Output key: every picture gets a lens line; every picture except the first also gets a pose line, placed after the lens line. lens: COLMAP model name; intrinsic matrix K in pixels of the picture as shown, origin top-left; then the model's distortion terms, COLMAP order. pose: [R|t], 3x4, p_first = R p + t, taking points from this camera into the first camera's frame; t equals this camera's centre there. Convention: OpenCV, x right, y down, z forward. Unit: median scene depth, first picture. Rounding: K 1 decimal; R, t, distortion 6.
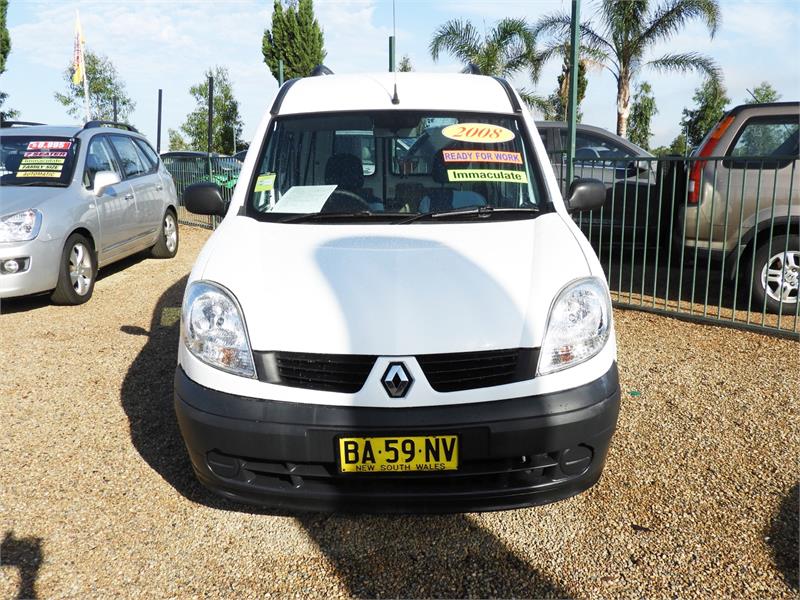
lens RADIAL K [[679.3, 0, 401.2], [0, 679.3, 305.7], [0, 0, 1]] dist [-0.000494, 0.008816]
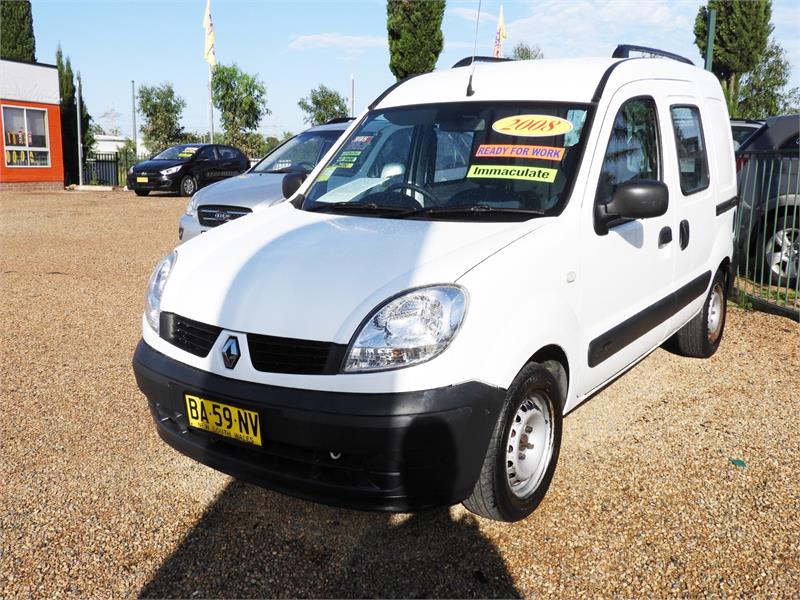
lens RADIAL K [[758.9, 0, 403.3], [0, 758.9, 303.8], [0, 0, 1]] dist [-0.004734, 0.000000]
pose [[0.818079, 0.122794, -0.561844, 0.890989], [-0.132951, 0.990856, 0.022972, -0.033348], [0.559527, 0.055905, 0.826924, 0.138433]]
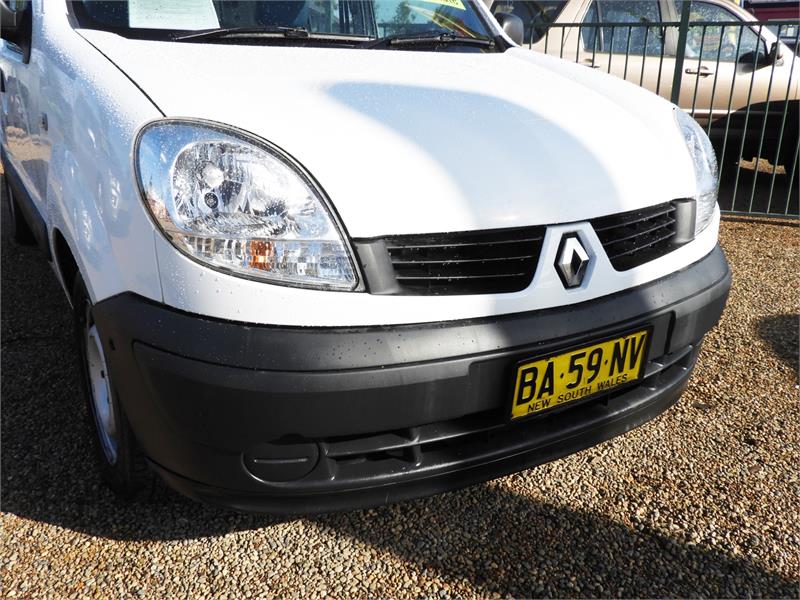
lens RADIAL K [[682.9, 0, 402.7], [0, 682.9, 297.8], [0, 0, 1]] dist [0.000015, 0.002367]
pose [[0.850677, -0.142216, 0.506086, -0.466136], [0.083022, 0.986974, 0.137800, 0.041919], [-0.519092, -0.075207, 0.851403, 0.531305]]
